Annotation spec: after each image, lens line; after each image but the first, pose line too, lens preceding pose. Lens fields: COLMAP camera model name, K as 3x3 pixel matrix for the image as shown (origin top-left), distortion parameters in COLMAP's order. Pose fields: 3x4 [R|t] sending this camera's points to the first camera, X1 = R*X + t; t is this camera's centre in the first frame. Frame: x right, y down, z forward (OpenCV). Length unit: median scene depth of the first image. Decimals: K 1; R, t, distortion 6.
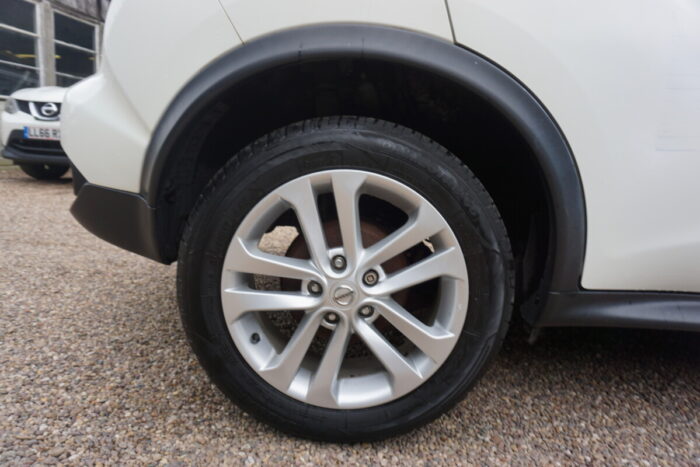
lens RADIAL K [[460.1, 0, 349.5], [0, 460.1, 236.4], [0, 0, 1]] dist [-0.044082, 0.004770]
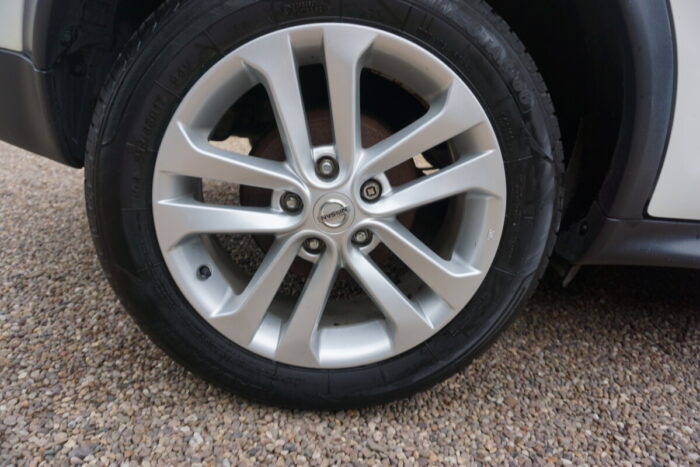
lens RADIAL K [[463.7, 0, 349.7], [0, 463.7, 232.5], [0, 0, 1]] dist [-0.054270, 0.033720]
pose [[0.994534, 0.024263, 0.101555, -0.055572], [-0.035967, 0.992708, 0.115054, 0.070743], [-0.098023, -0.118078, 0.988154, 0.280499]]
